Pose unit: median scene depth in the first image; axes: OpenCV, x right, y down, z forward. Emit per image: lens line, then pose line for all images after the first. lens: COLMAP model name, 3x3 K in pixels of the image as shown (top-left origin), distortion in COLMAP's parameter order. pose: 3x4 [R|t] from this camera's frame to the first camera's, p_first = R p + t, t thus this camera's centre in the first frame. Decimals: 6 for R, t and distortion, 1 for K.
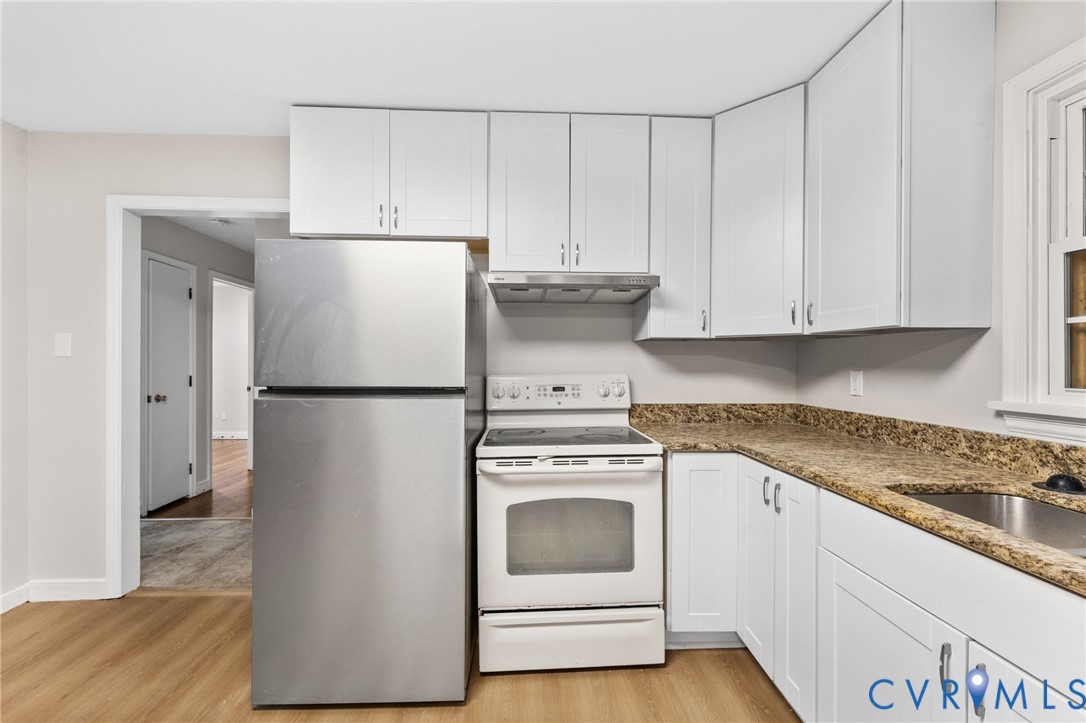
lens RADIAL K [[457.5, 0, 538.8], [0, 457.5, 361.7], [0, 0, 1]] dist [0.000788, -0.000272]
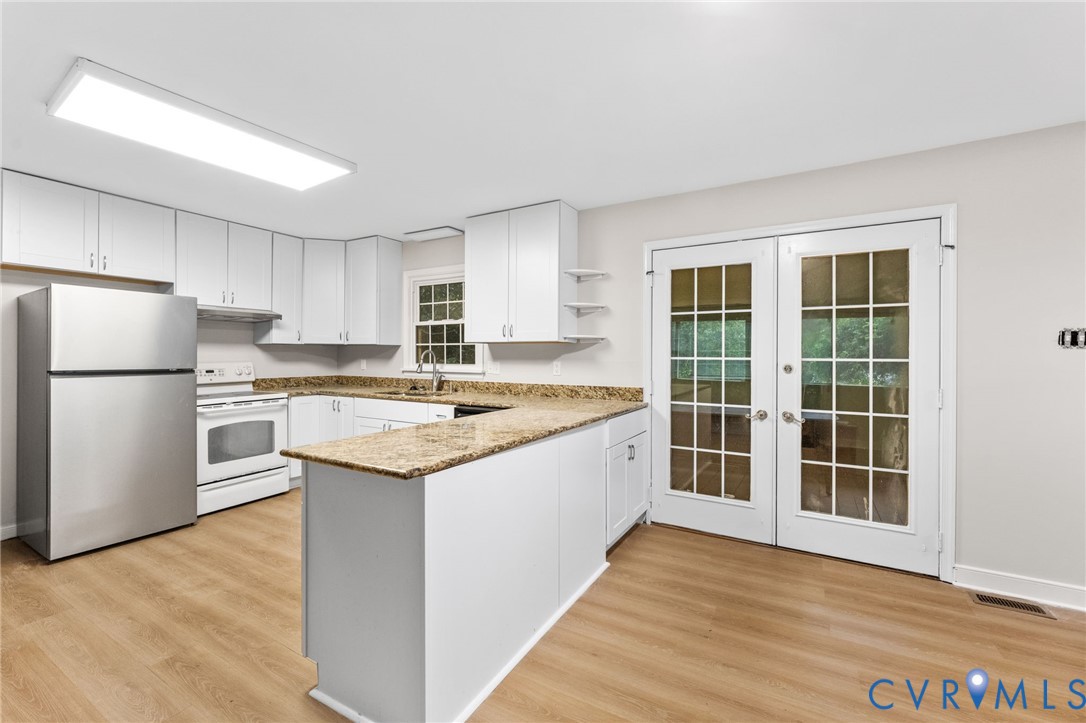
lens RADIAL K [[450.6, 0, 540.4], [0, 450.6, 356.5], [0, 0, 1]] dist [0.000304, 0.000011]
pose [[0.544345, -0.002010, 0.838859, -0.890967], [-0.003817, 0.999981, 0.004873, -0.012033], [-0.838853, -0.005855, 0.544327, -1.212763]]
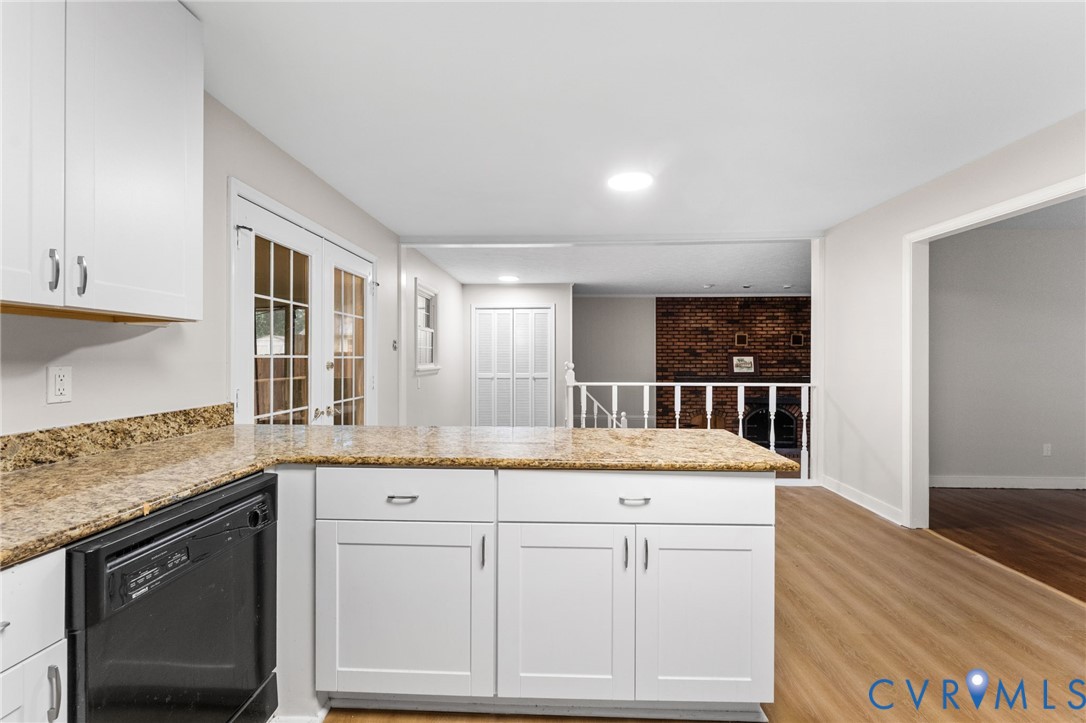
lens RADIAL K [[463.7, 0, 545.4], [0, 463.7, 356.9], [0, 0, 1]] dist [-0.000381, -0.000402]
pose [[-0.997392, -0.002579, 0.072123, -0.058741], [-0.002774, 0.999993, -0.002609, 0.003256], [-0.072116, -0.002802, -0.997392, 0.522773]]
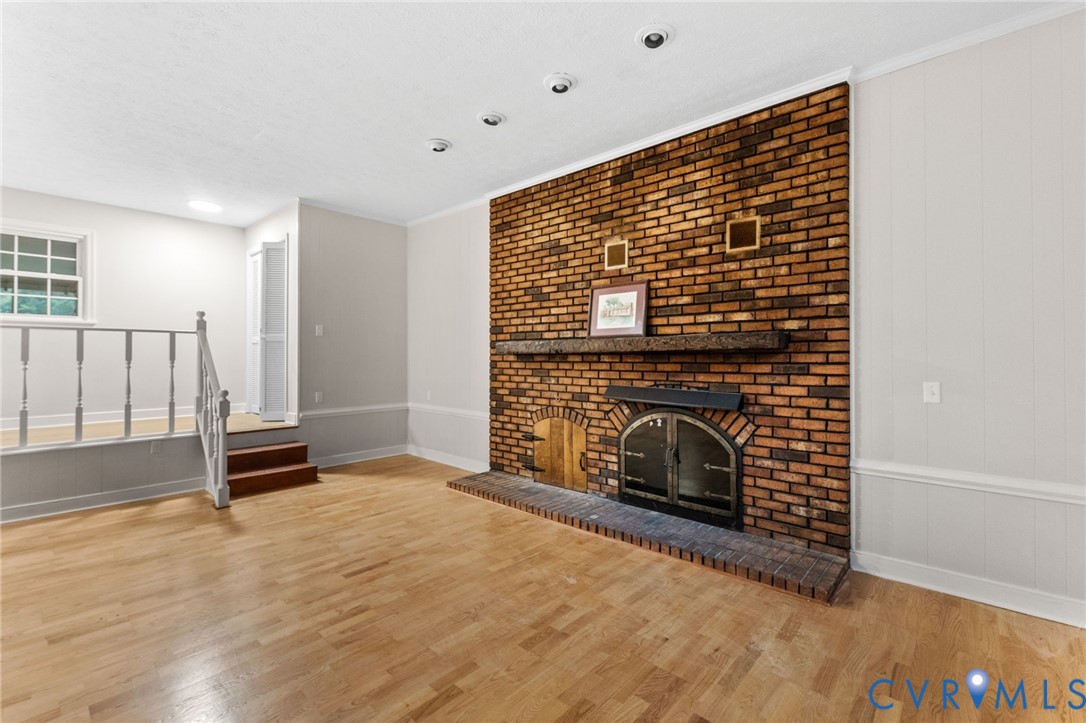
lens RADIAL K [[463.7, 0, 545.4], [0, 463.7, 356.9], [0, 0, 1]] dist [-0.000381, -0.000402]
pose [[-0.732851, -0.004729, 0.680372, -2.756264], [-0.006812, 0.999977, -0.000387, 0.256631], [-0.680355, -0.004918, -0.732867, -2.442303]]
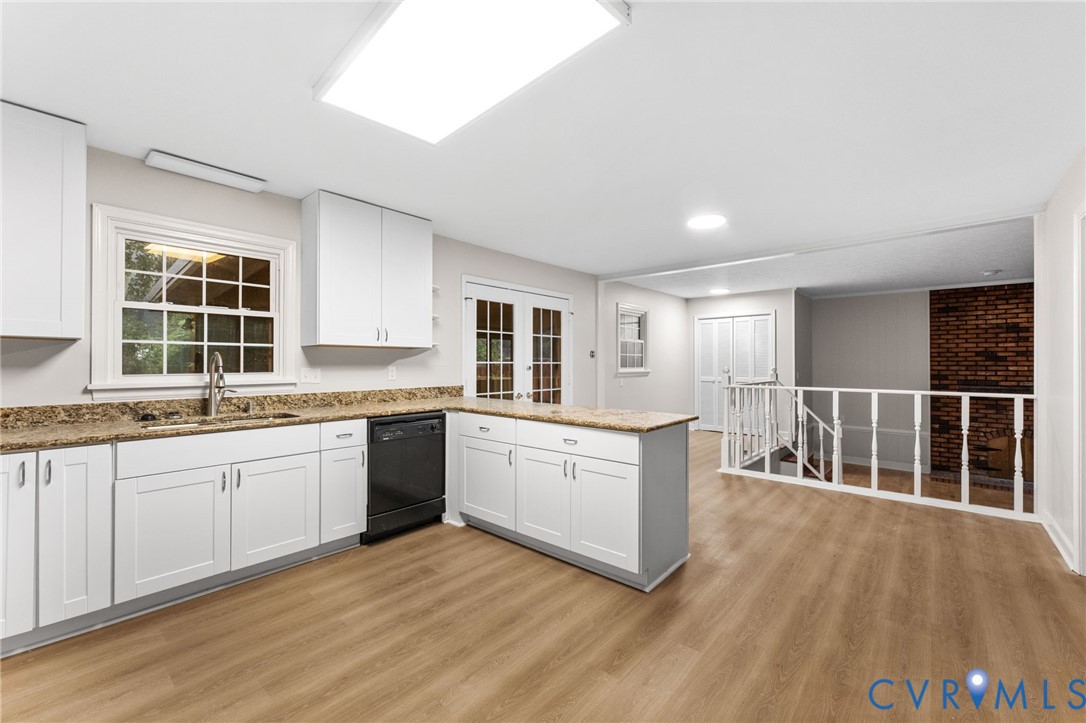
lens RADIAL K [[449.5, 0, 536.8], [0, 449.5, 361.9], [0, 0, 1]] dist [0.000547, -0.000285]
pose [[-0.718133, 0.000152, 0.695906, -1.064640], [-0.001692, 0.999997, -0.001965, 0.001410], [-0.695904, -0.002589, -0.718130, 0.804902]]
